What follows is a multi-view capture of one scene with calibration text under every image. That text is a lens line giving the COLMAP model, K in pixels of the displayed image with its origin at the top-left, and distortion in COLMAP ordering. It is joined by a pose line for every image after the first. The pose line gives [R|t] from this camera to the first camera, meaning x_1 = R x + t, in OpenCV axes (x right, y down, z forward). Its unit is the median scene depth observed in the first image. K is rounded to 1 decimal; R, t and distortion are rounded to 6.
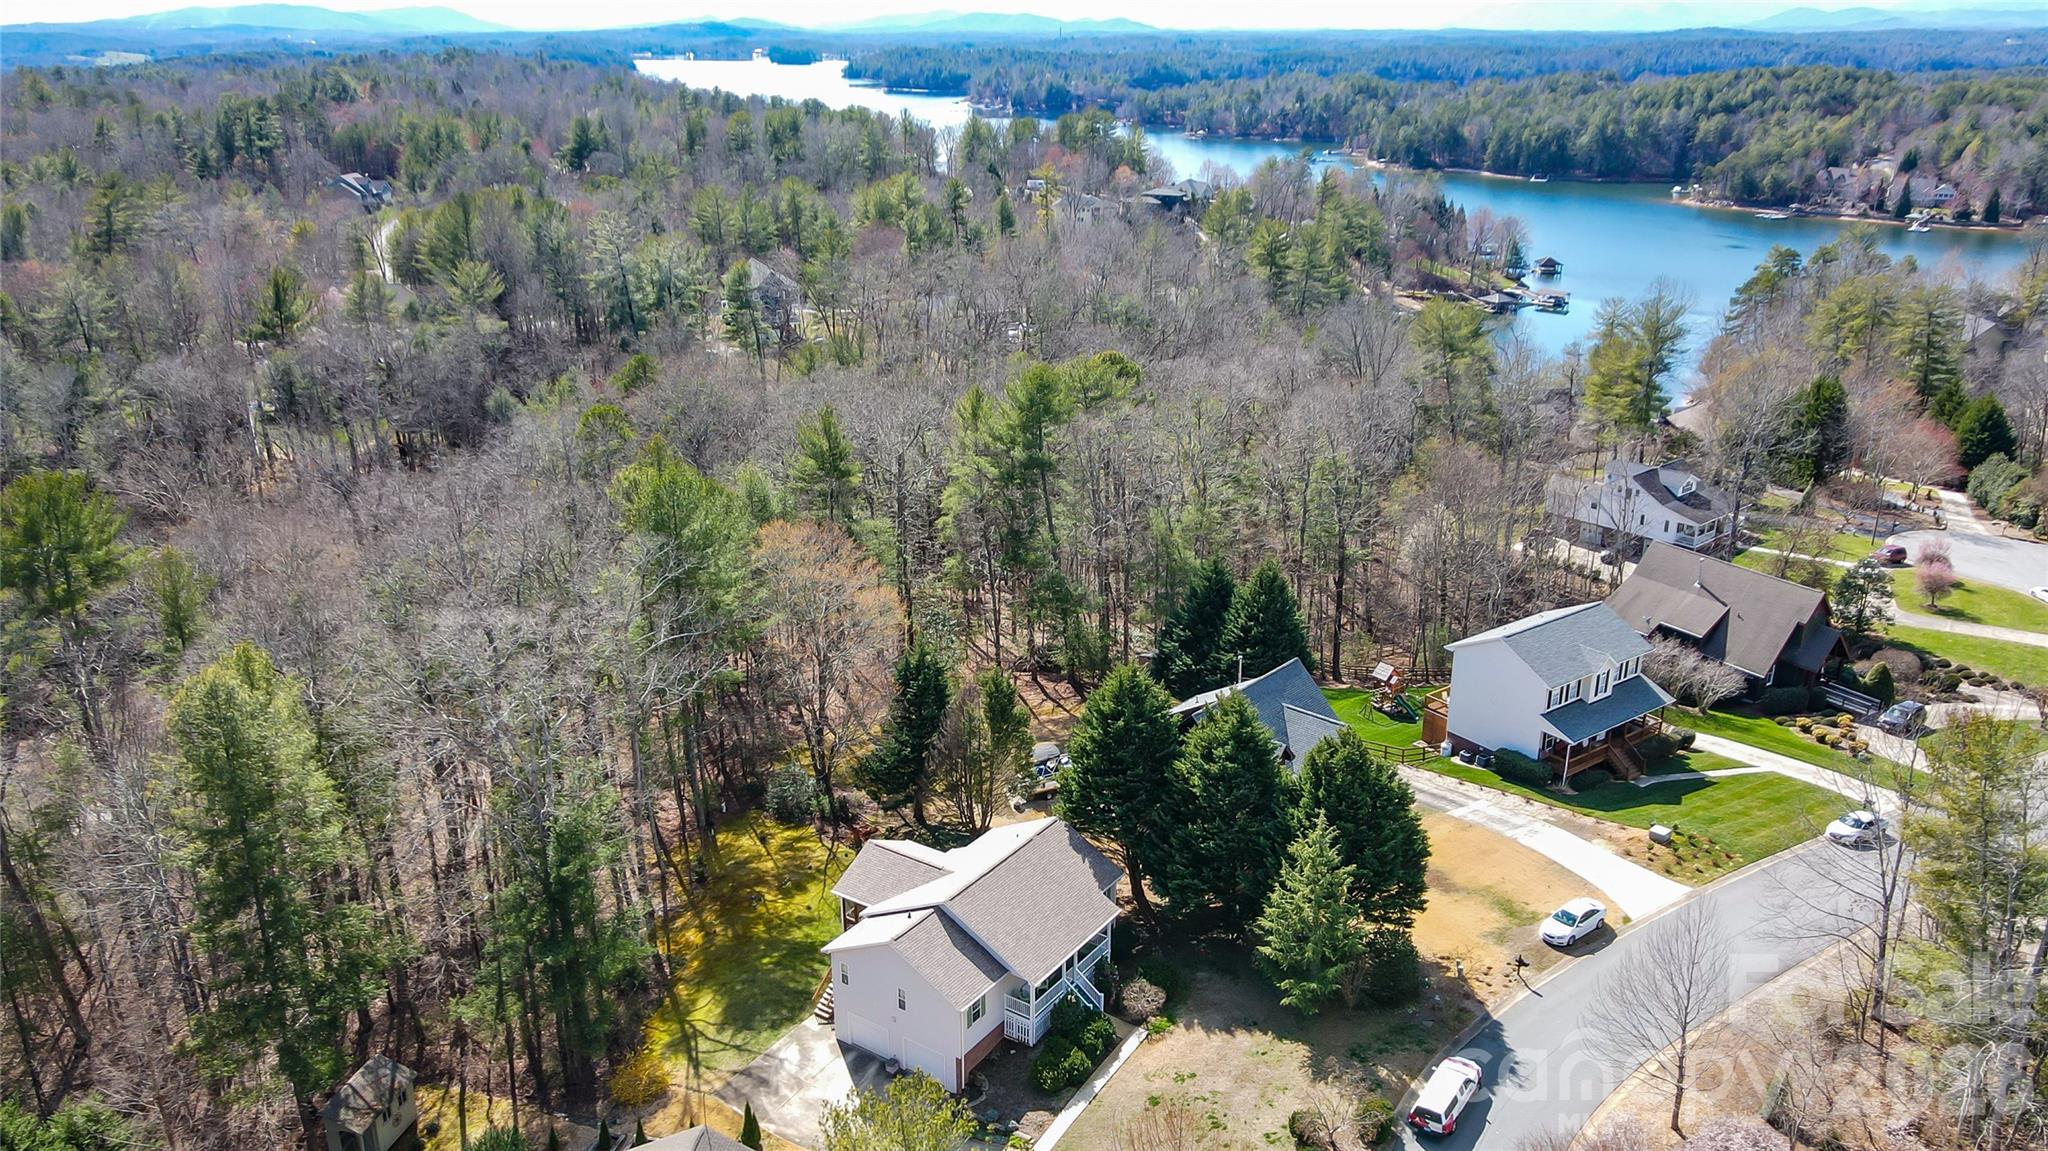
lens RADIAL K [[1489.1, 0, 1023.8], [0, 1489.1, 580.5], [0, 0, 1]] dist [0.023505, 0.000960]
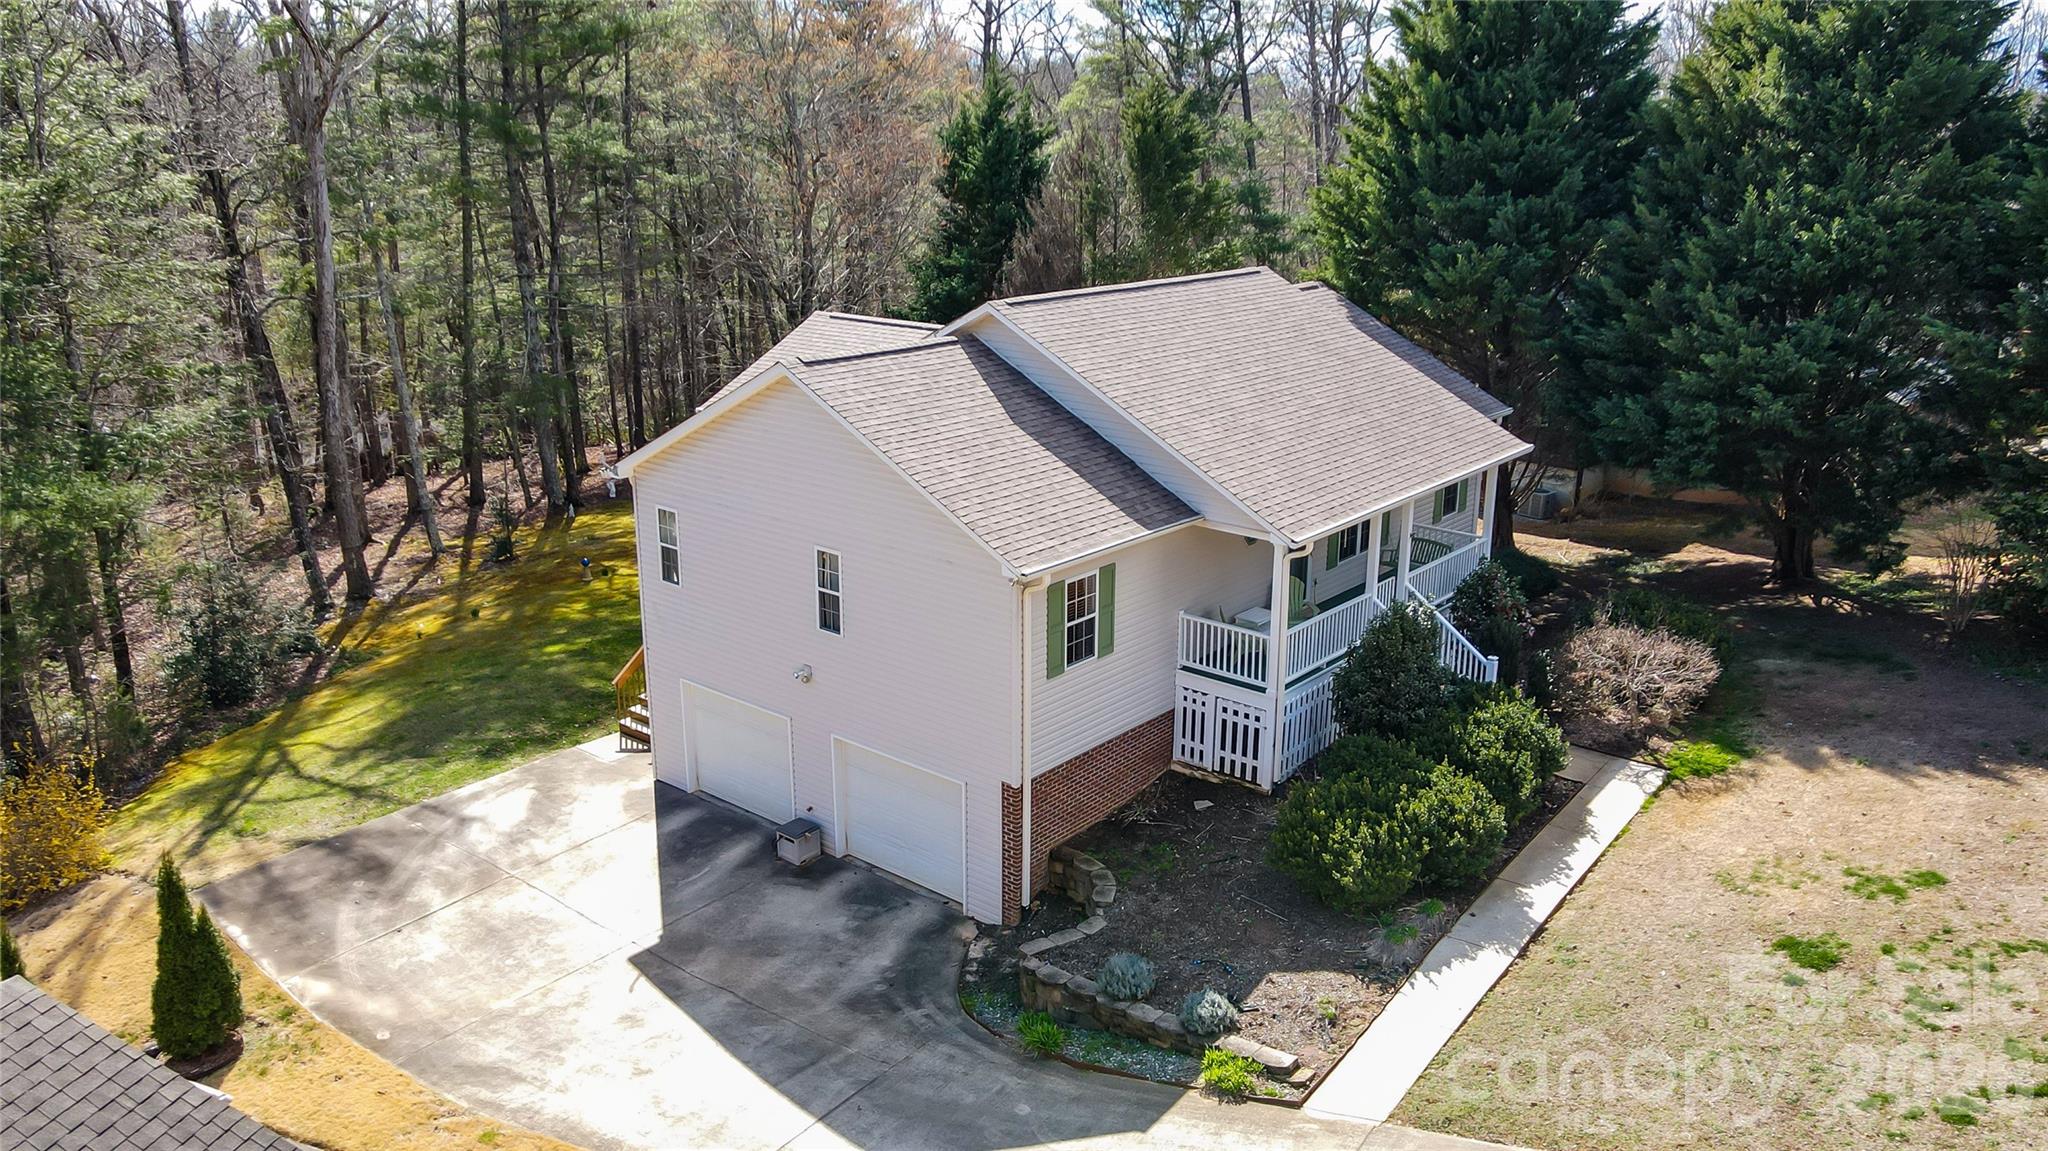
lens RADIAL K [[1489.1, 0, 1031.2], [0, 1489.1, 566.5], [0, 0, 1]] dist [0.023505, 0.000960]
pose [[0.995771, 0.028507, -0.087336, -0.016418], [-0.034184, 0.997350, -0.064215, 0.287690], [0.085274, 0.066929, 0.994107, 0.700522]]
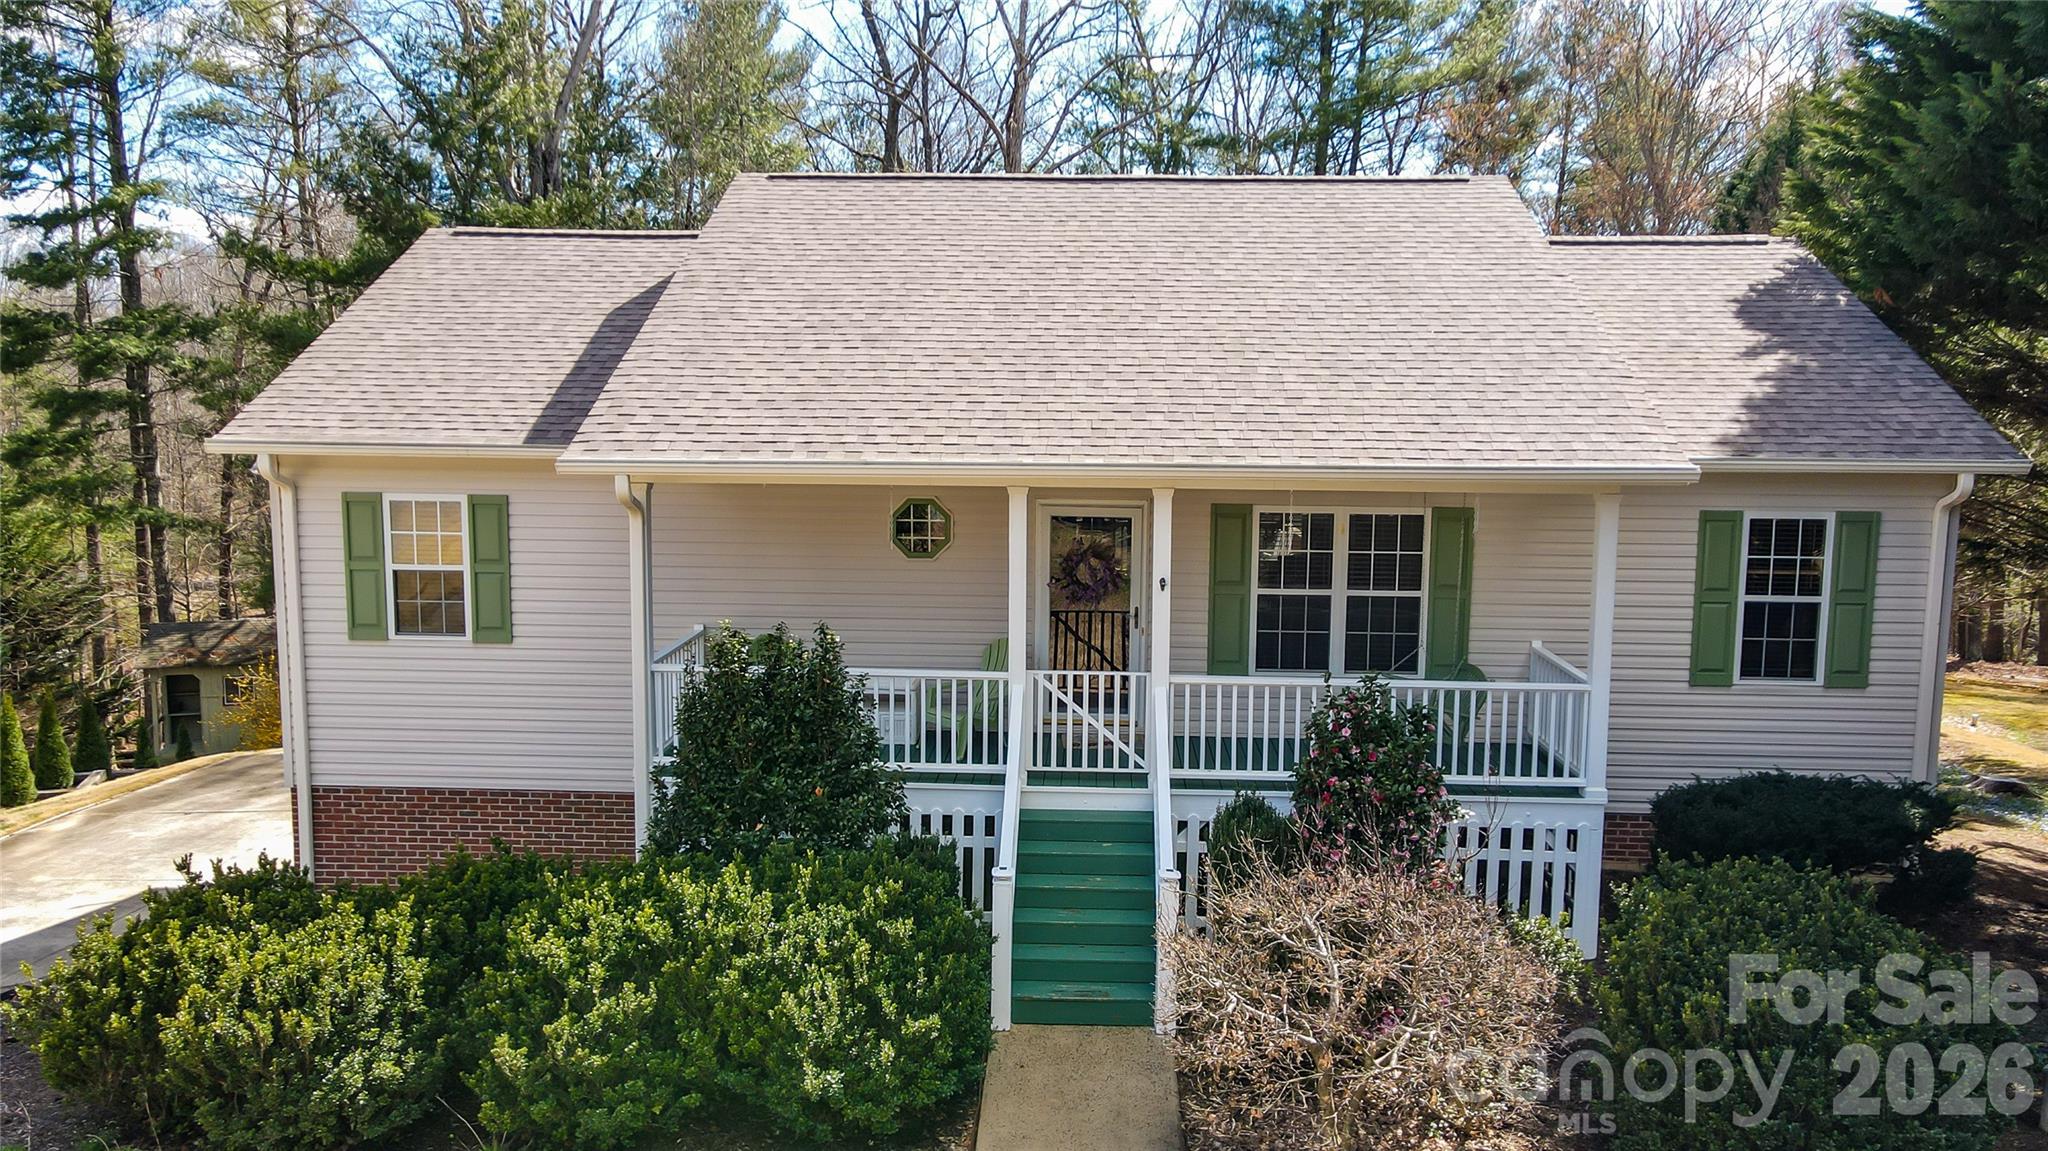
lens RADIAL K [[1508.9, 0, 1027.5], [0, 1508.9, 570.7], [0, 0, 1]] dist [0.015699, 0.006432]
pose [[0.537173, 0.116828, -0.835342, 0.155426], [-0.299268, 0.952327, -0.059258, 0.269512], [0.788596, 0.281823, 0.546527, 0.930725]]
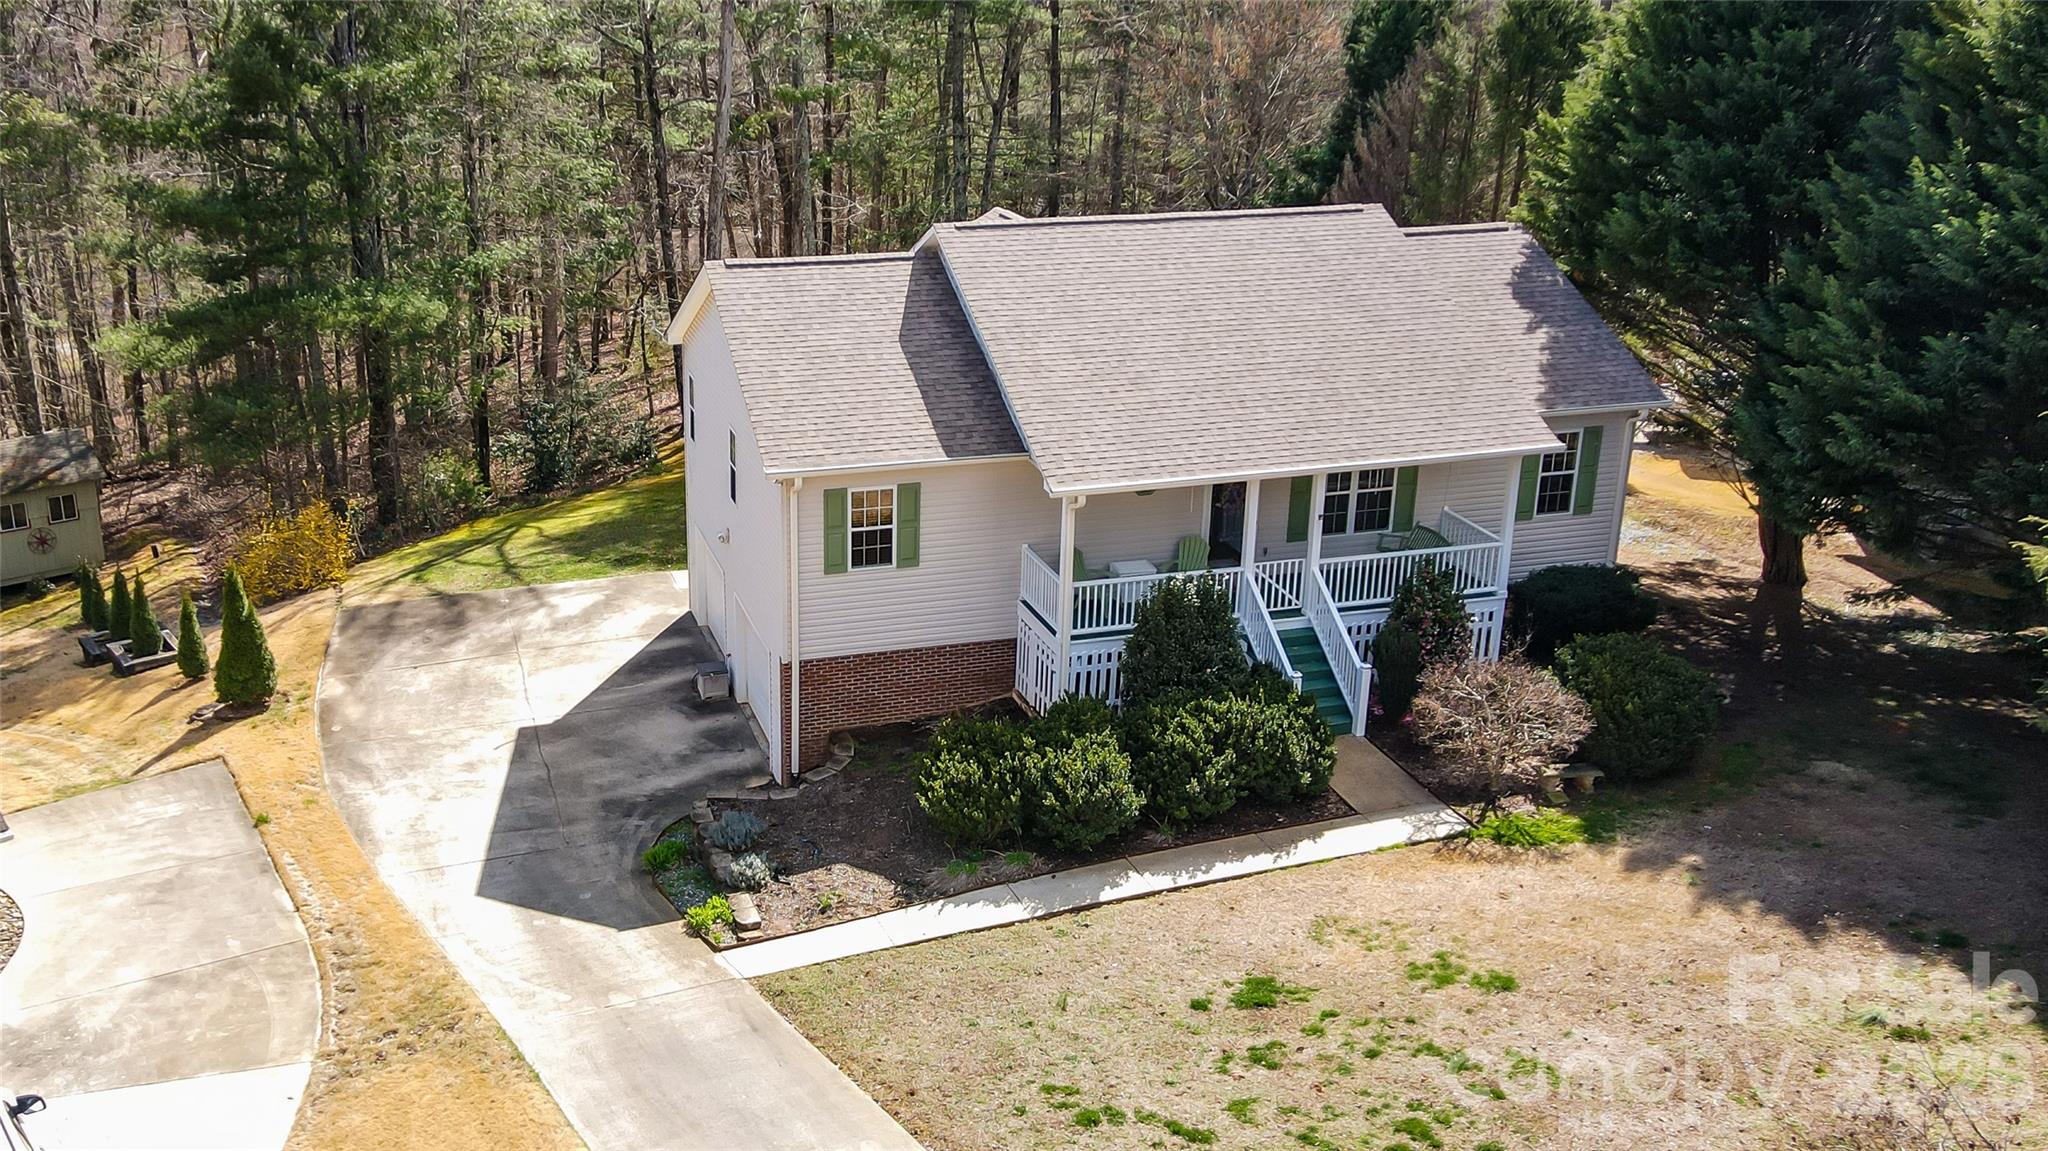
lens RADIAL K [[1768.6, 0, 871.7], [0, 1768.6, 504.3], [0, 0, 1]] dist [0.015792, 0.018267]
pose [[0.769599, 0.204843, -0.604778, 0.178717], [-0.224171, 0.973534, 0.044479, 0.259656], [0.597884, 0.101342, 0.795151, 0.694944]]
